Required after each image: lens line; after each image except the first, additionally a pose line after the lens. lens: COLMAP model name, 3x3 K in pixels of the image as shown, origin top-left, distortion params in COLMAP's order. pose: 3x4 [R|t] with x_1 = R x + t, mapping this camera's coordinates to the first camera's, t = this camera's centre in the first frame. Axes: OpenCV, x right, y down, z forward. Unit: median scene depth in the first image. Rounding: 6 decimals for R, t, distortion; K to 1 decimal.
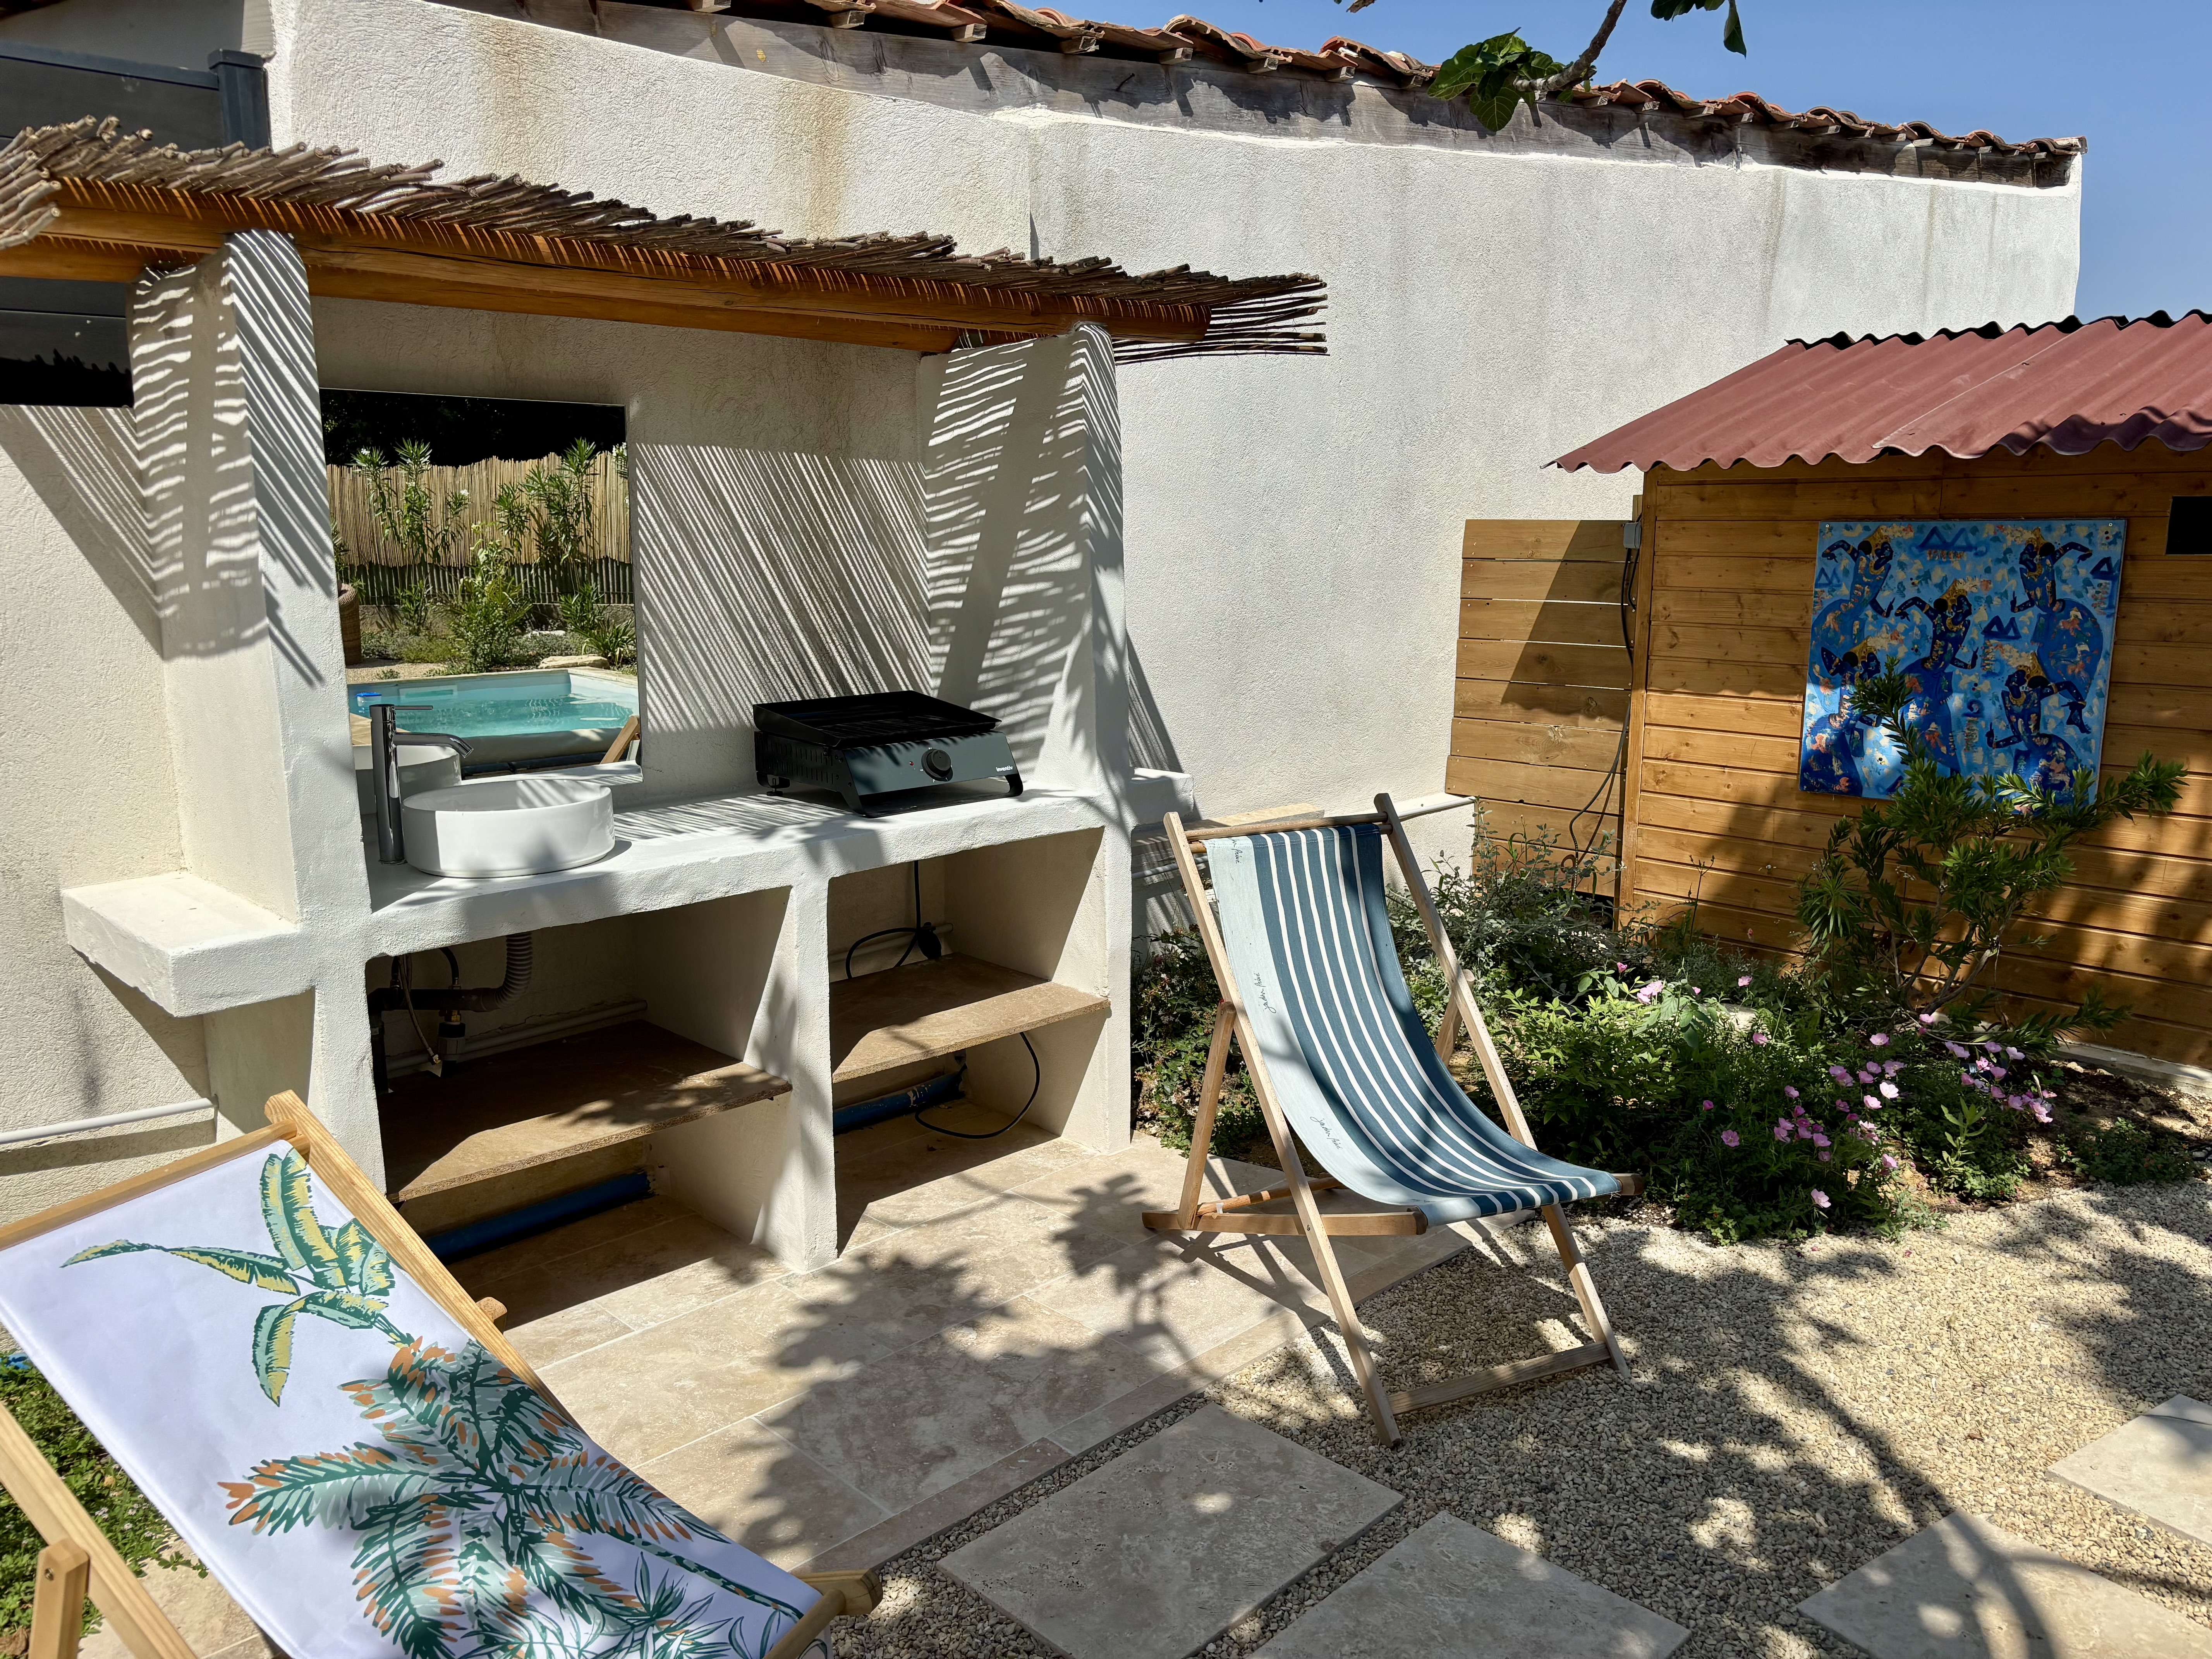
lens RADIAL K [[1677.6, 0, 1094.7], [0, 1677.6, 827.5], [0, 0, 1]] dist [0.030085, -0.029502]
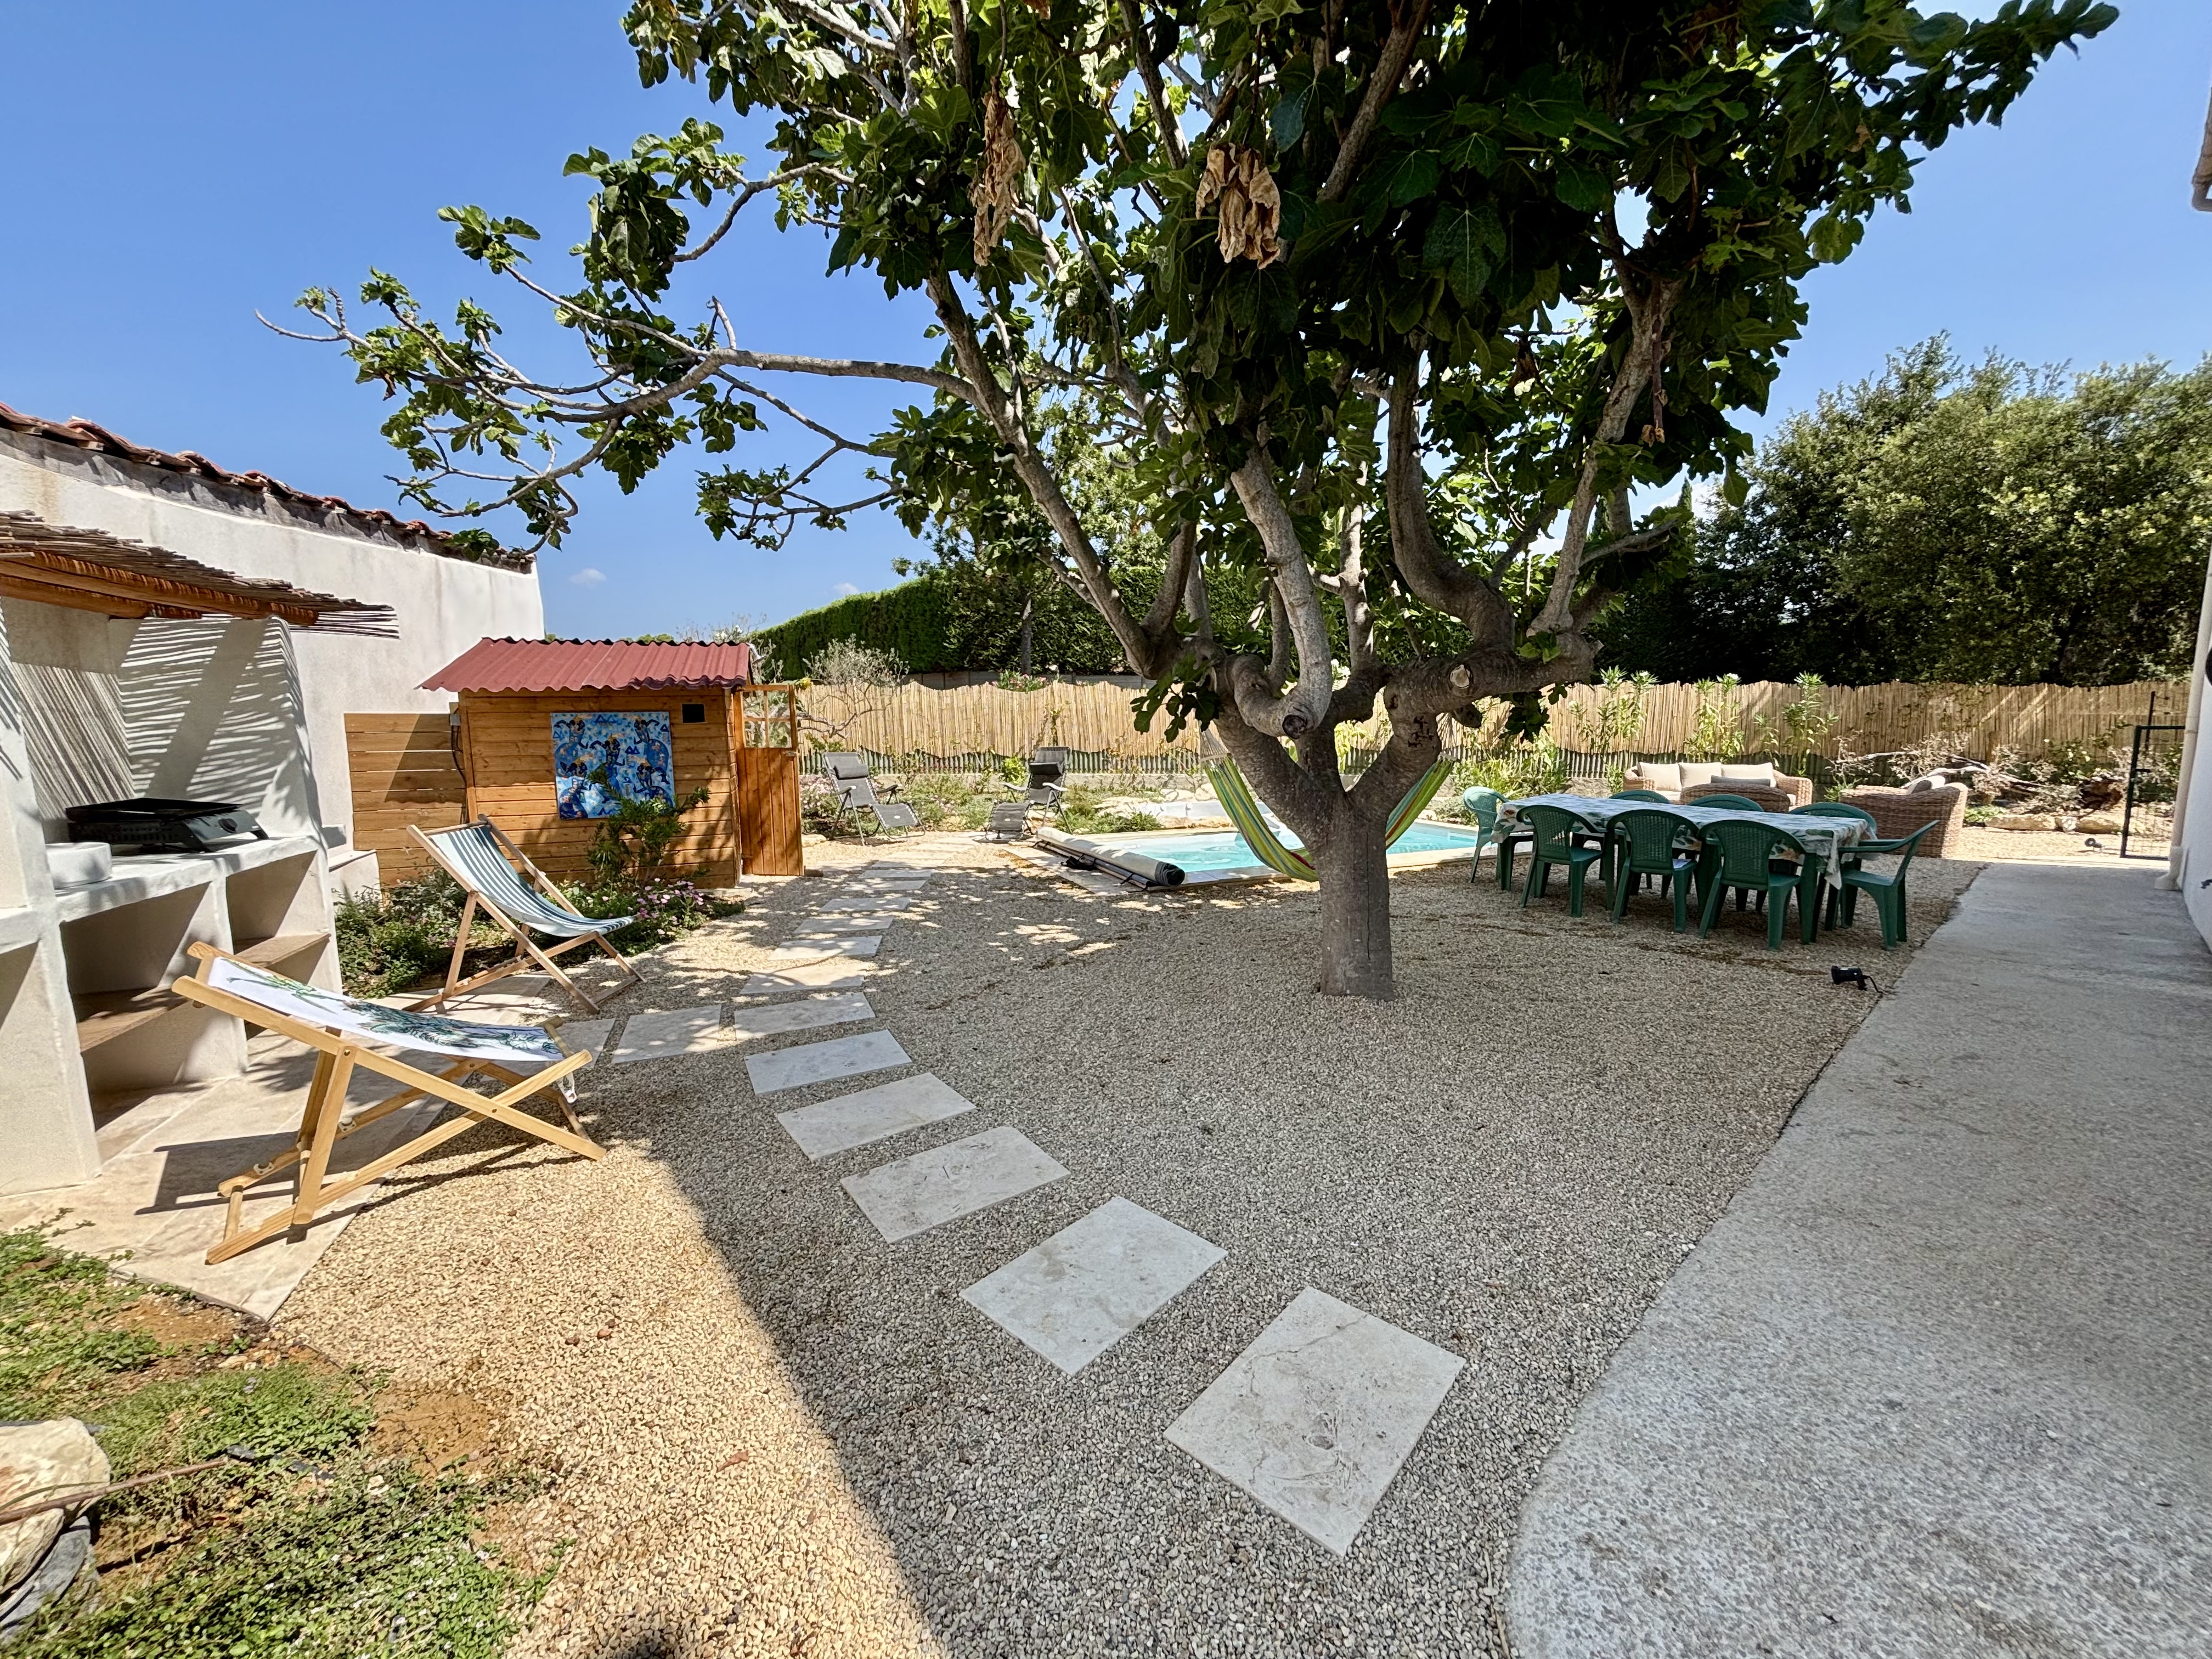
lens RADIAL K [[900.4, 0, 1103.4], [0, 900.4, 839.5], [0, 0, 1]] dist [0.004491, -0.001358]
pose [[0.404716, -0.123325, 0.906088, -0.533612], [0.175962, 0.982849, 0.055177, 0.084792], [-0.897353, 0.137106, 0.419475, -0.320183]]
